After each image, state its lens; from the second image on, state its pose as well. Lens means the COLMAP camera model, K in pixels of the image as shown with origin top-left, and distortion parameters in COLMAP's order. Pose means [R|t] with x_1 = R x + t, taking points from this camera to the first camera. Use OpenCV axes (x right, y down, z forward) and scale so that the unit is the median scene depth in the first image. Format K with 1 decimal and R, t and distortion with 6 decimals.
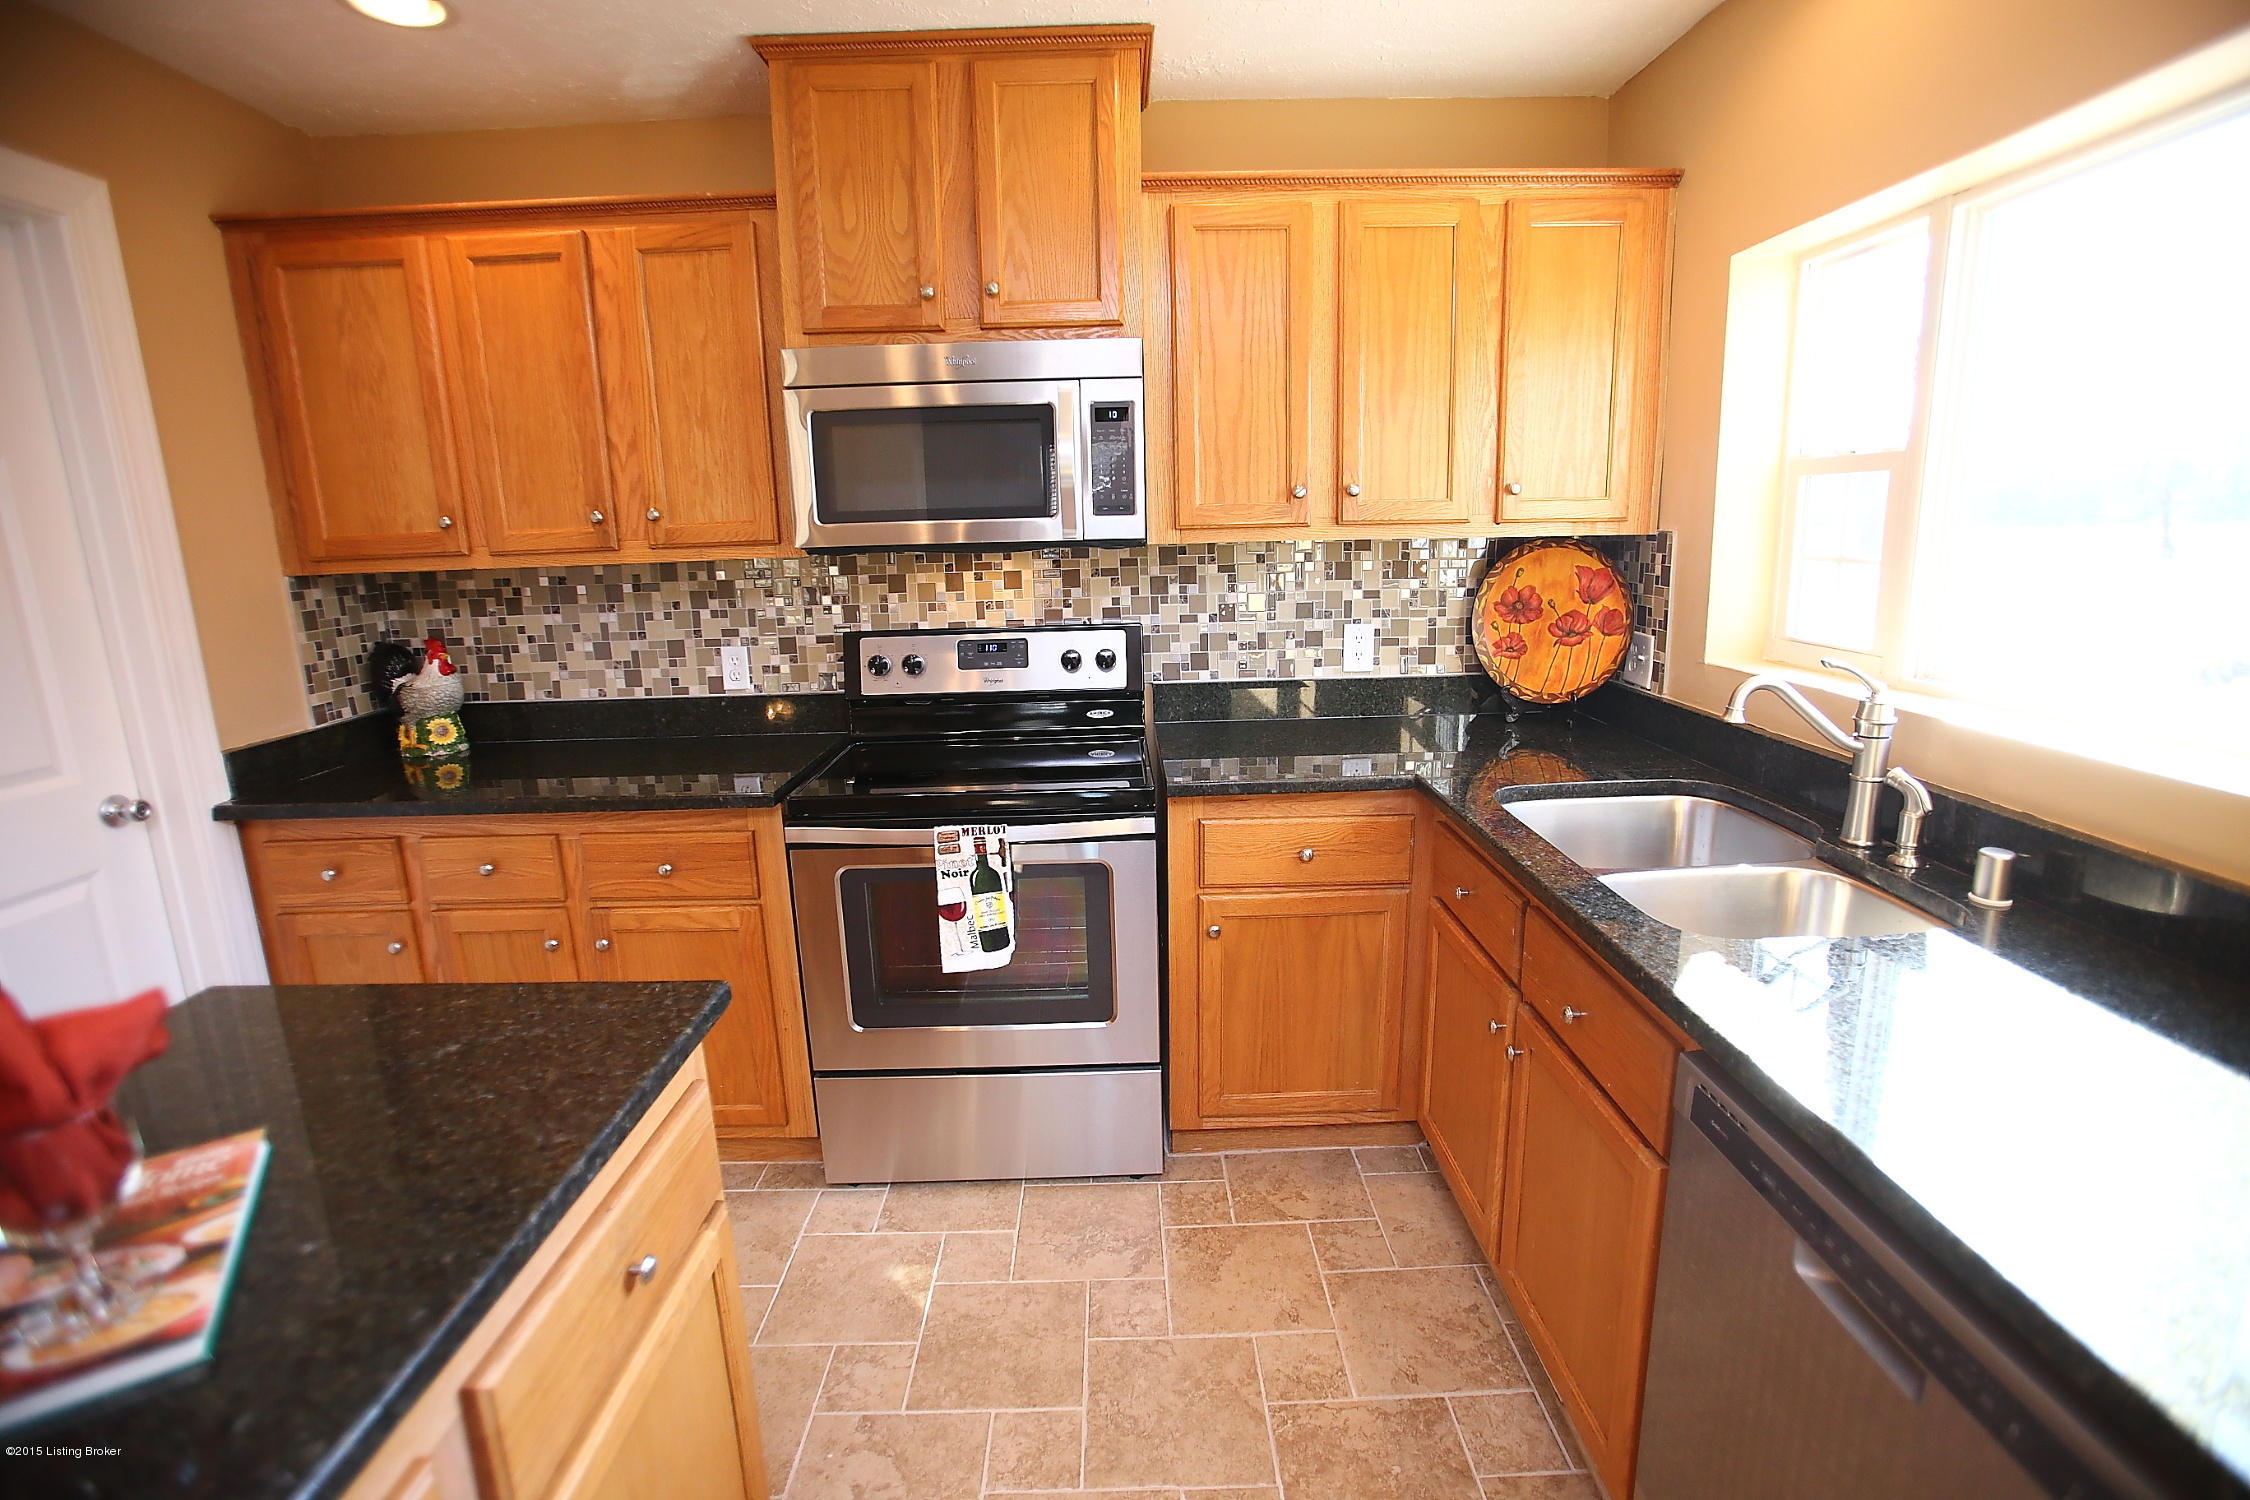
lens RADIAL K [[1024.8, 0, 1118.5], [0, 1024.8, 752.0], [0, 0, 1]] dist [-0.048581, 0.001828]
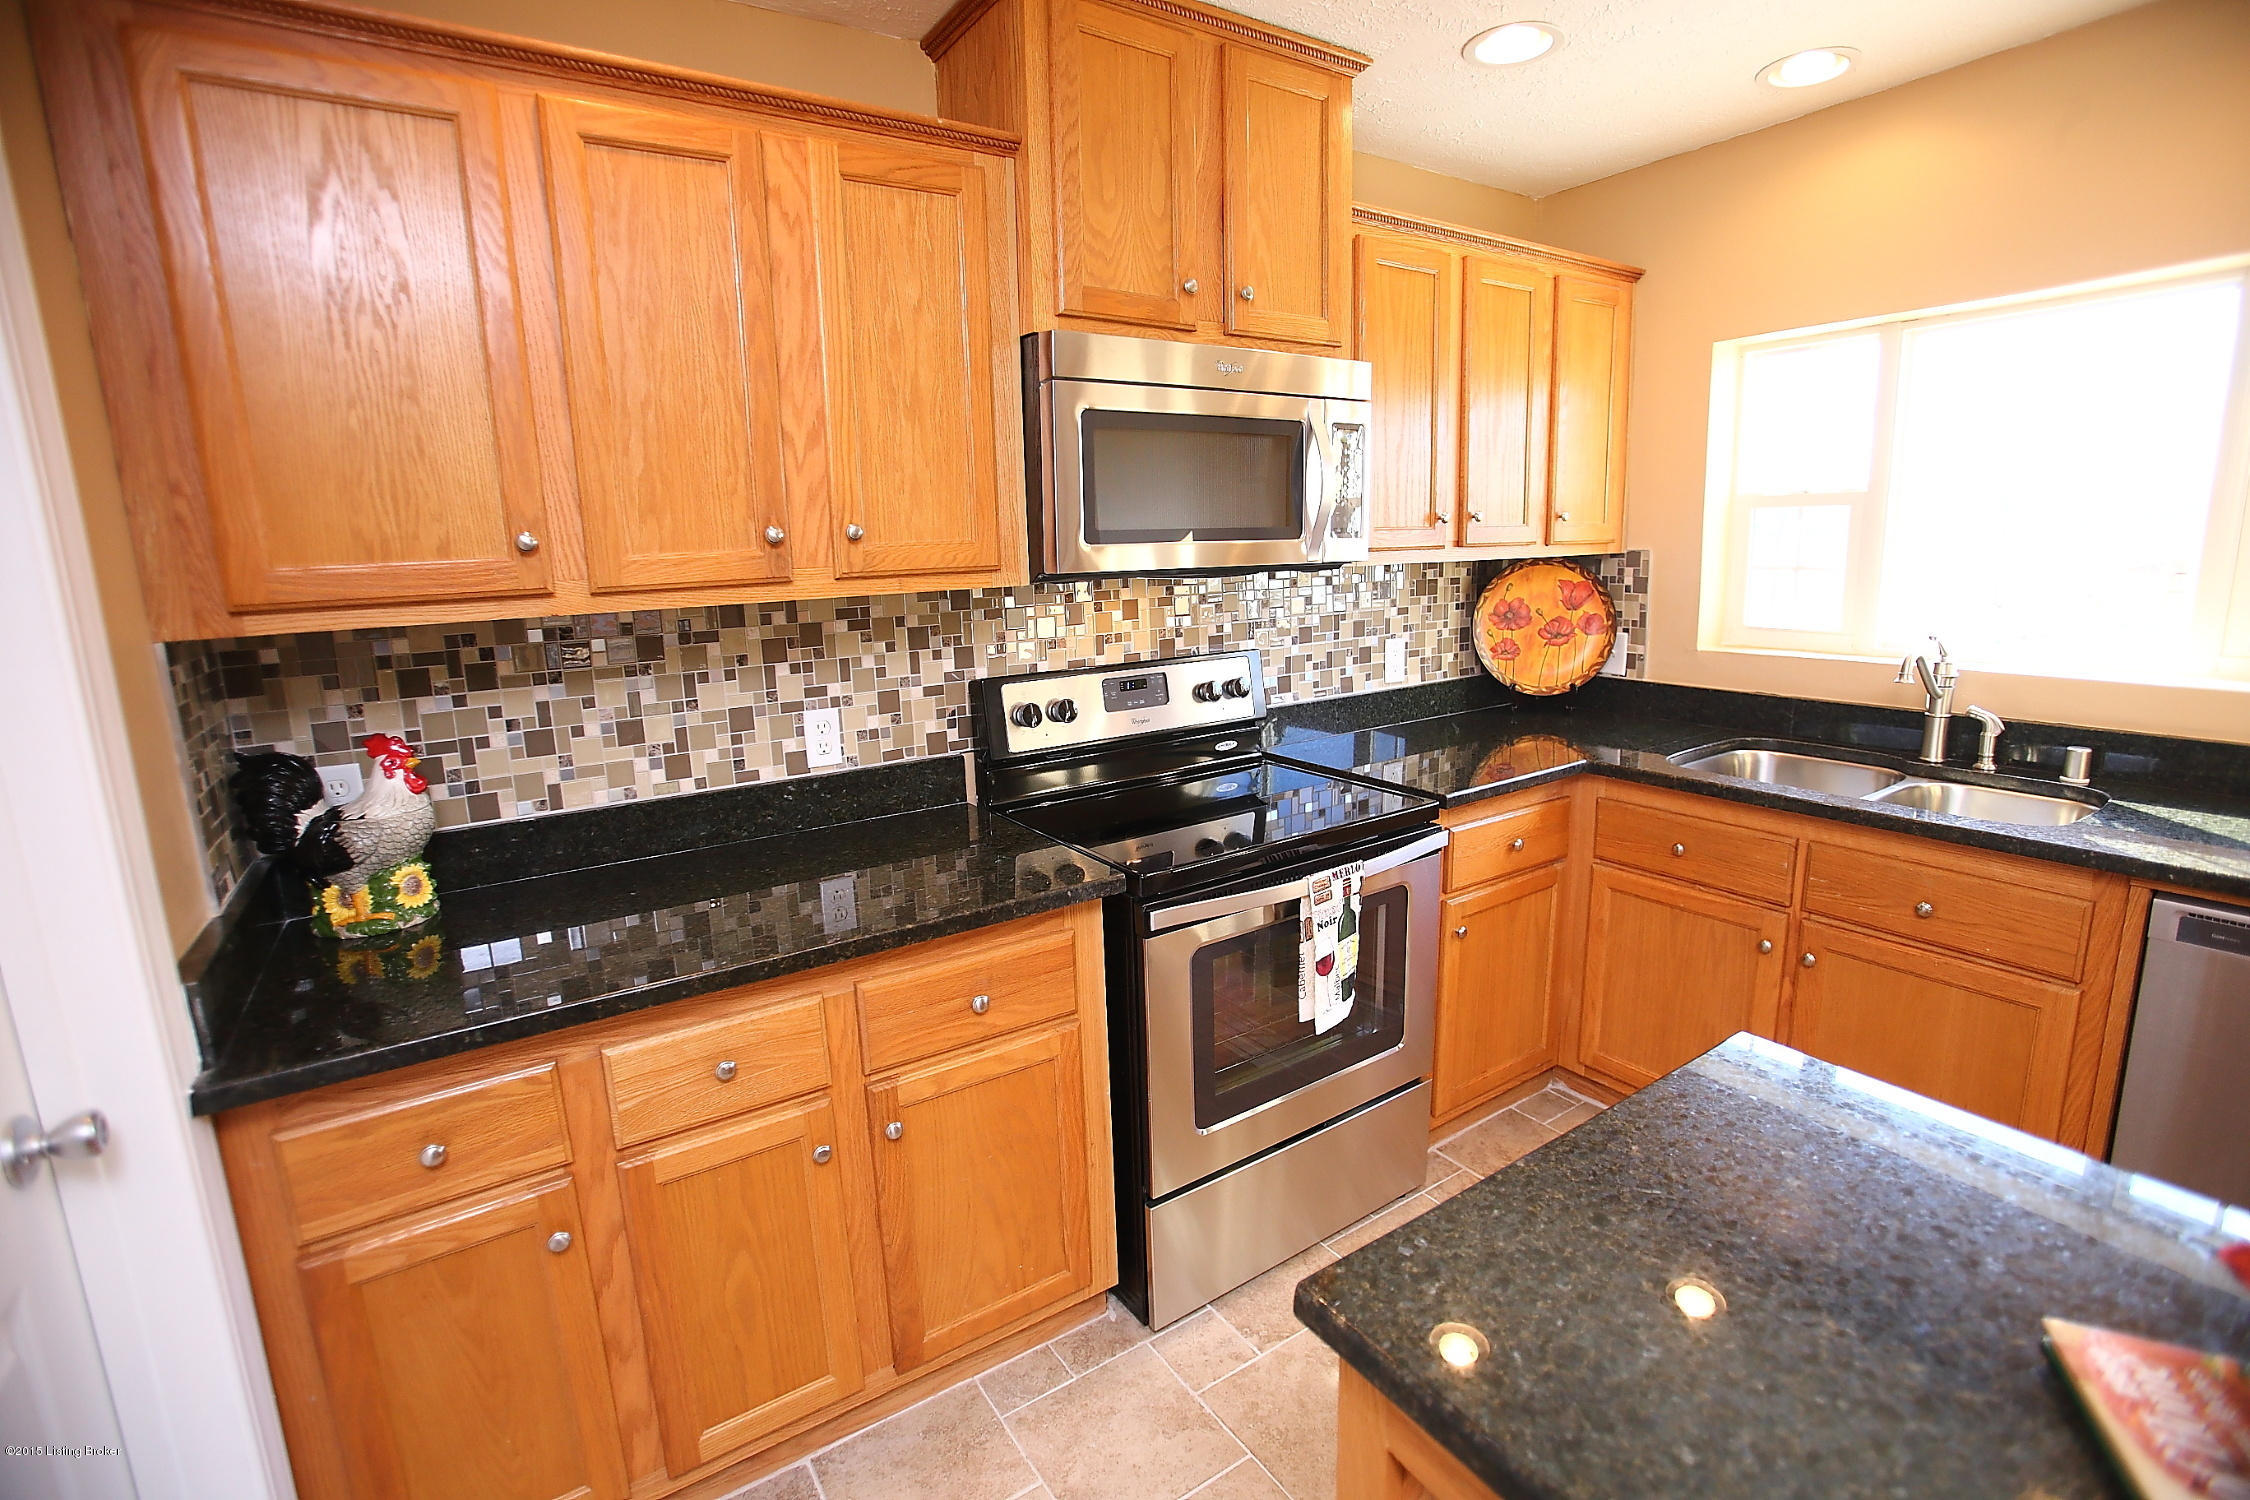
lens RADIAL K [[1024.8, 0, 1130.0], [0, 1024.8, 752.0], [0, 0, 1]] dist [-0.048581, 0.001828]
pose [[0.838050, -0.110208, 0.534347, -0.624764], [0.128526, 0.991702, 0.002961, -0.047075], [-0.530239, 0.066196, 0.845260, 0.248273]]
